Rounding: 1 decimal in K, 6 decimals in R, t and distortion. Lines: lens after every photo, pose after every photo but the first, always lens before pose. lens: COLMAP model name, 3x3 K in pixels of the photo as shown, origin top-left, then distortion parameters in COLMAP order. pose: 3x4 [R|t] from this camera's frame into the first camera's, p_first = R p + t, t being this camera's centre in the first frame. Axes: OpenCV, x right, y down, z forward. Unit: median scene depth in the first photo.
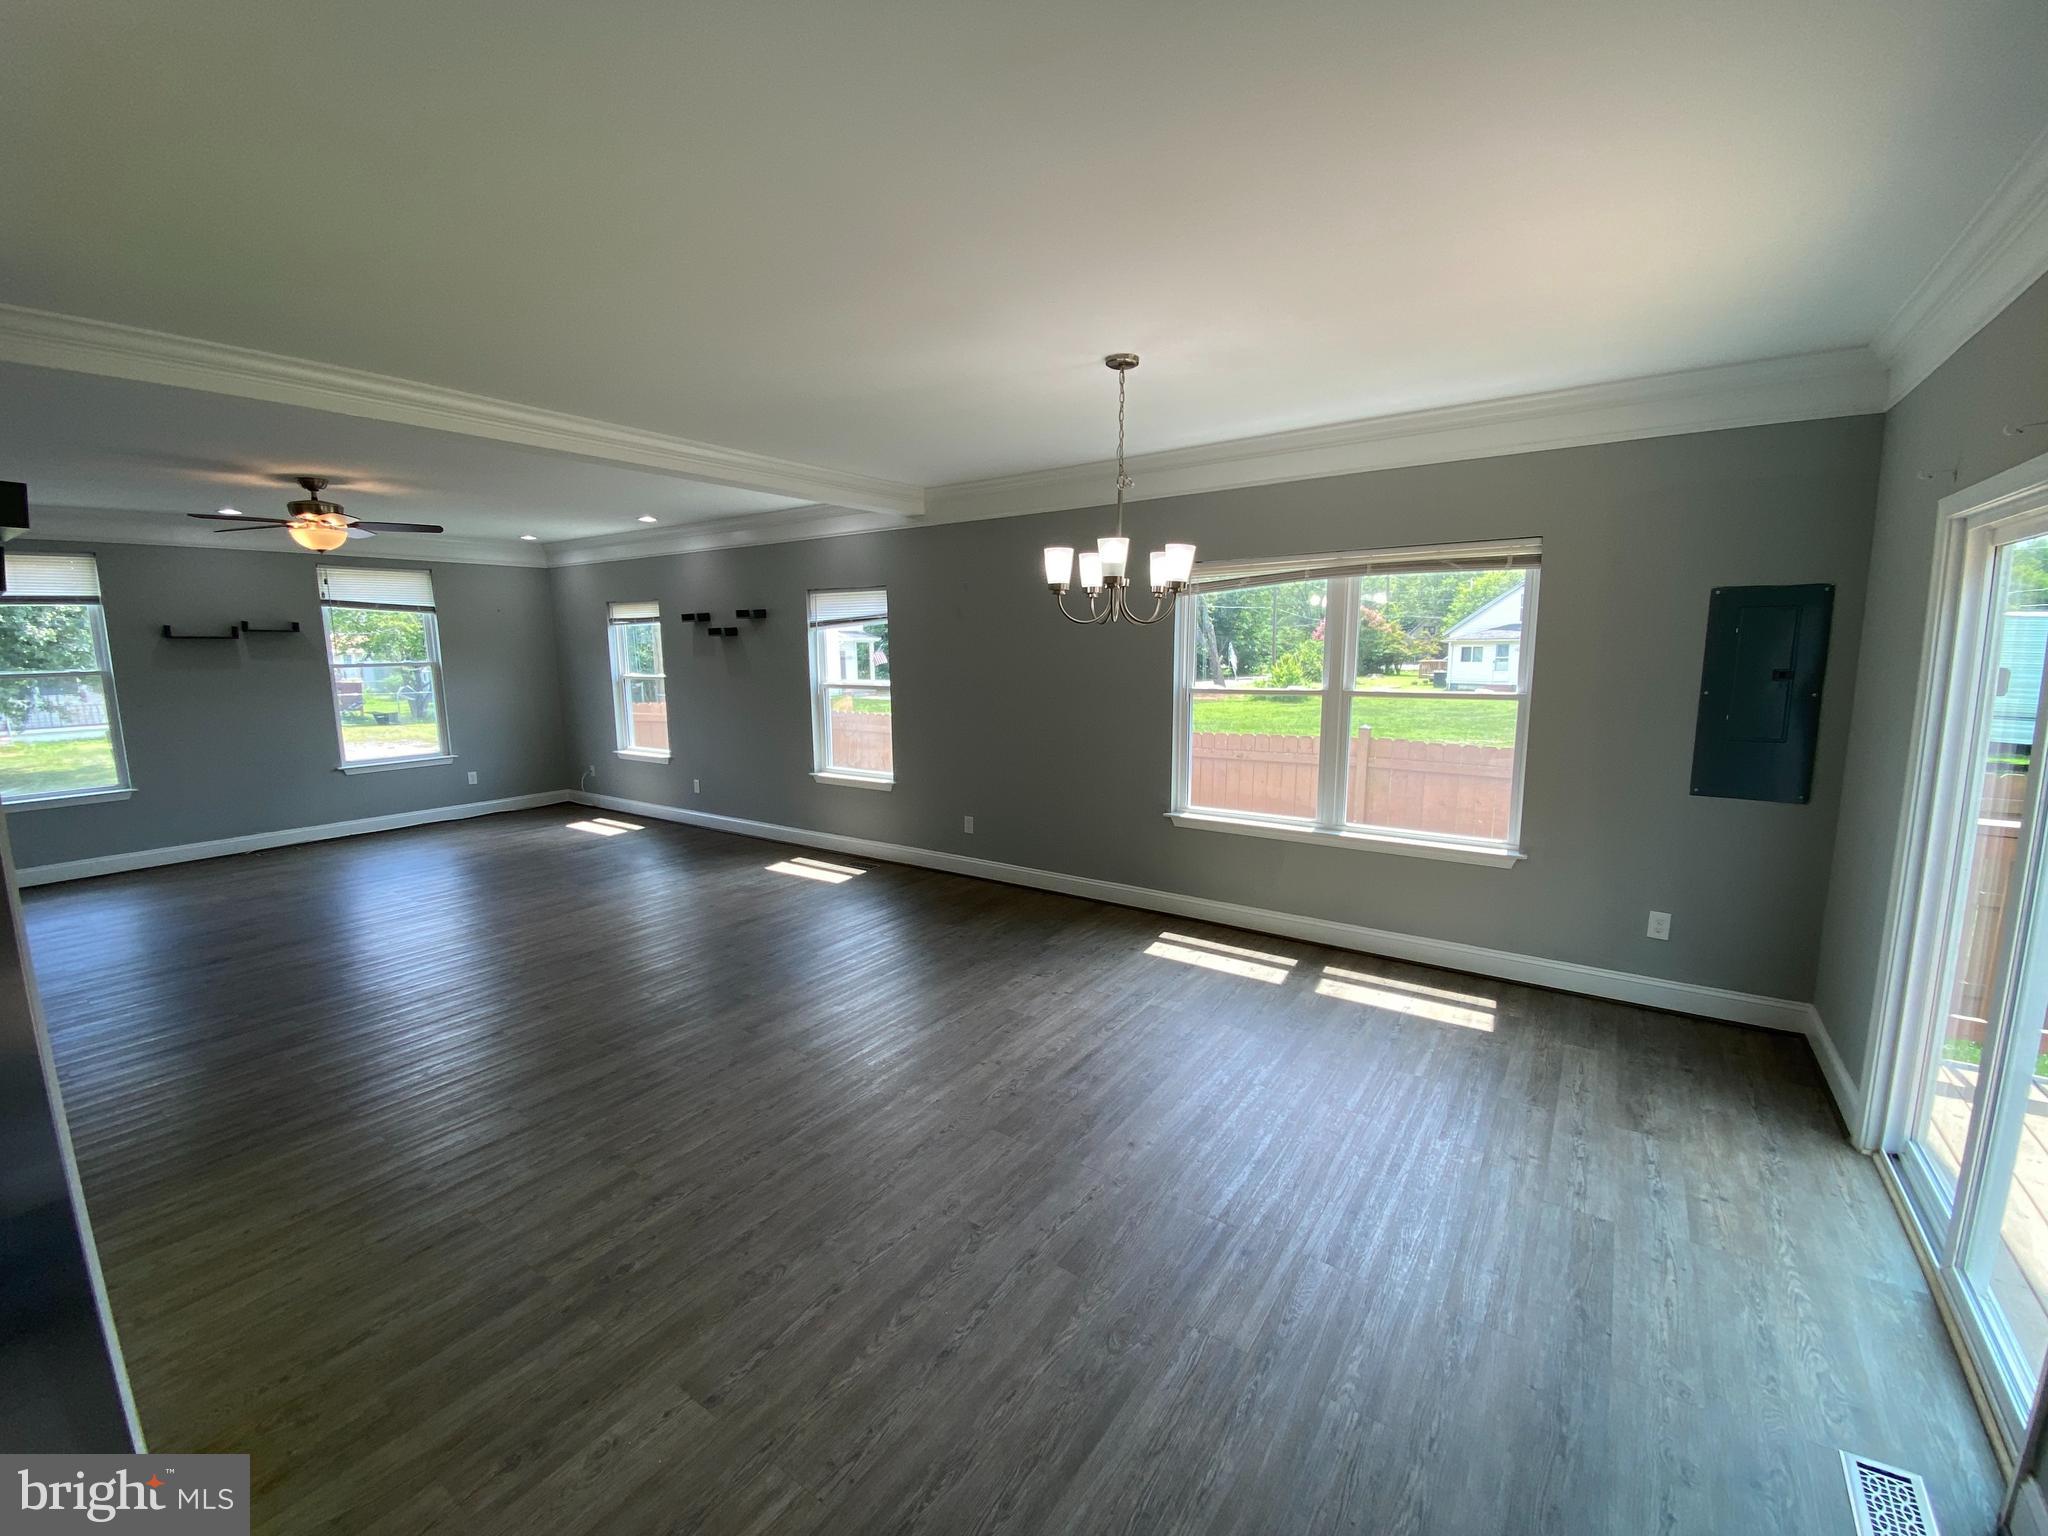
lens RADIAL K [[849.6, 0, 1023.2], [0, 849.6, 770.7], [0, 0, 1]] dist [0.018633, -0.007137]
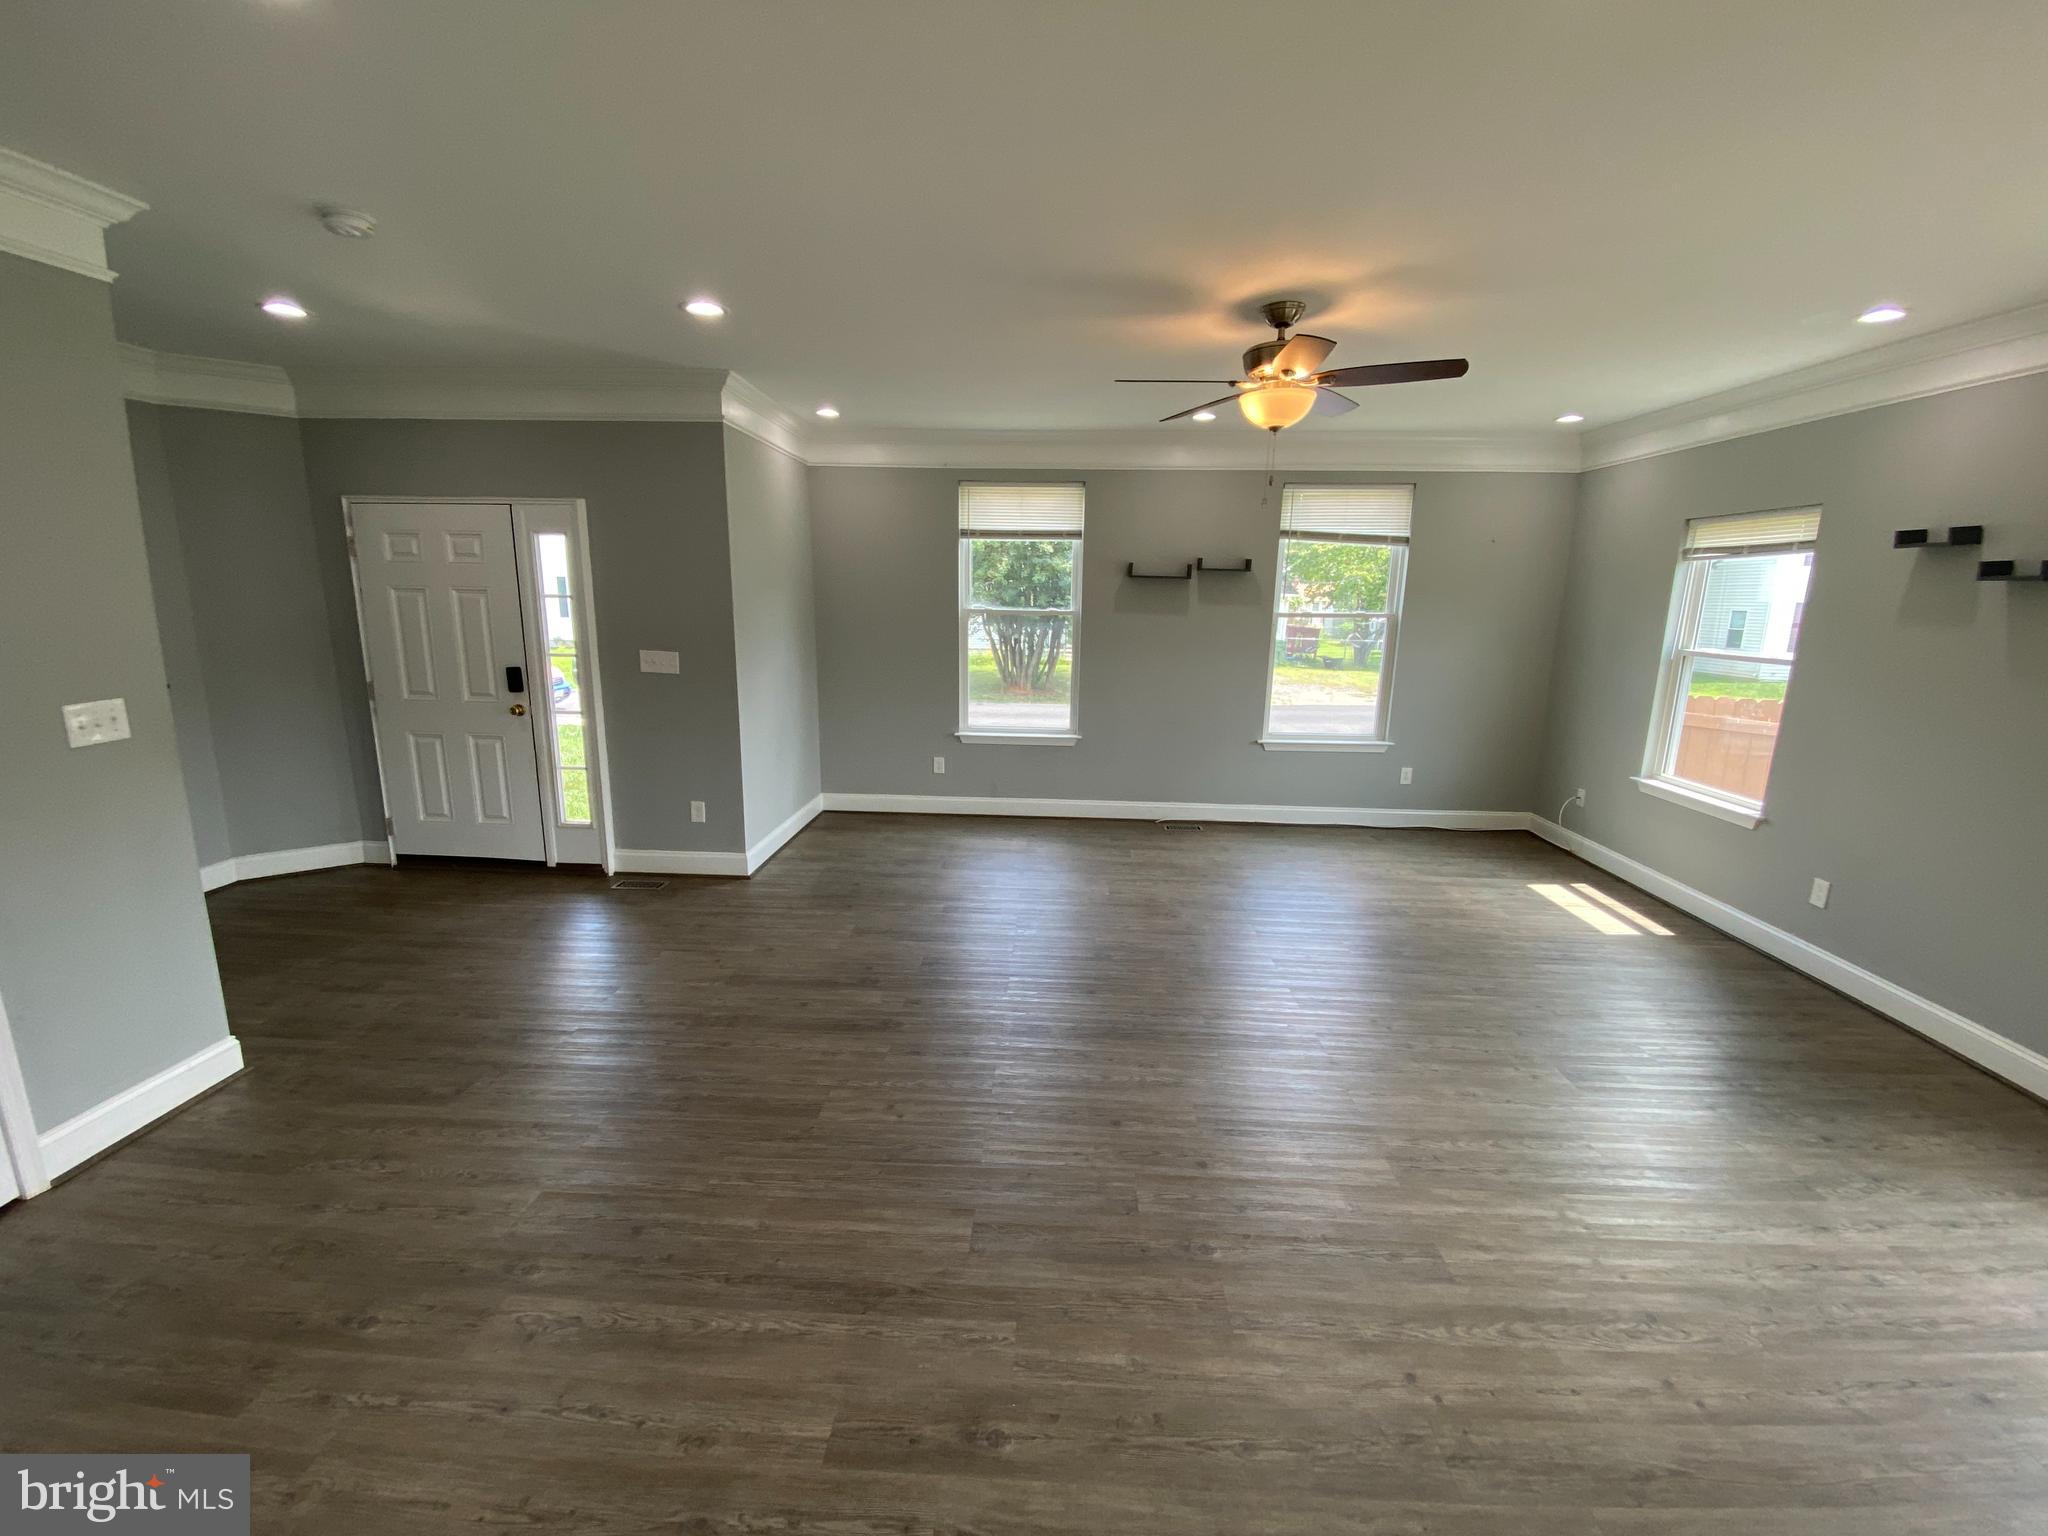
lens RADIAL K [[849.6, 0, 1033.8], [0, 849.6, 770.7], [0, 0, 1]] dist [0.018633, -0.007137]
pose [[0.556098, 0.189341, -0.809262, -0.259773], [-0.145519, 0.980845, 0.129490, -0.049591], [0.818278, 0.045754, 0.572999, 0.360767]]
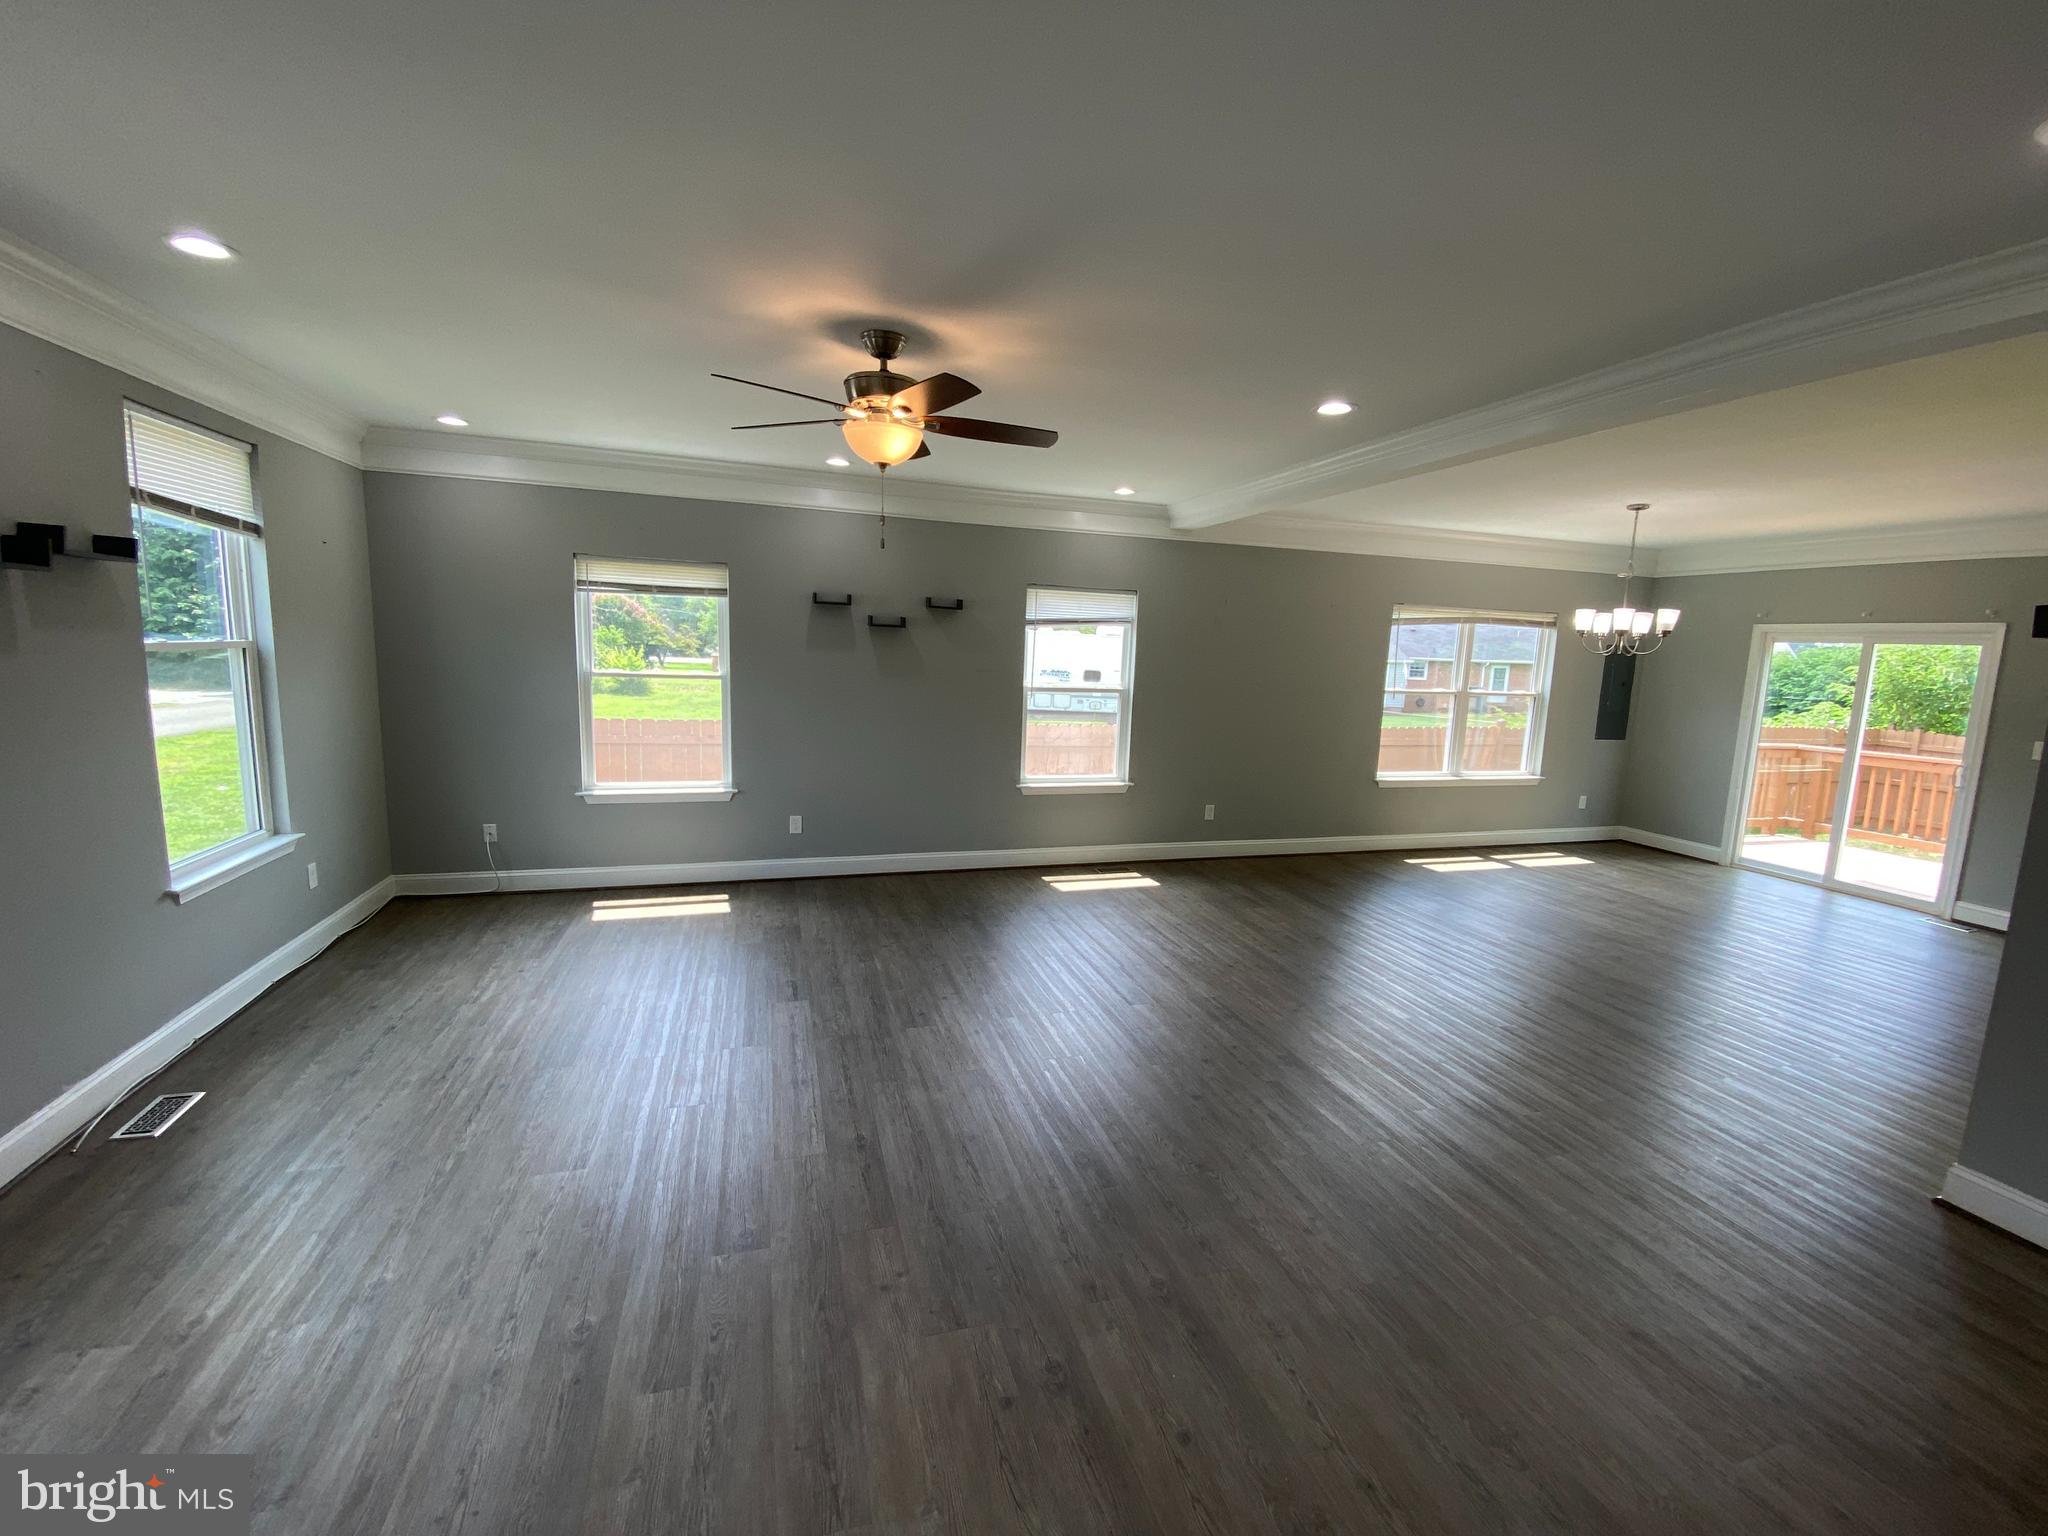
lens RADIAL K [[849.6, 0, 1022.1], [0, 849.6, 760.9], [0, 0, 1]] dist [0.018633, -0.007137]
pose [[0.597585, -0.083832, 0.797411, -0.868388], [0.069048, 0.996205, 0.052987, -0.063643], [-0.798827, 0.023396, 0.601105, 0.408139]]
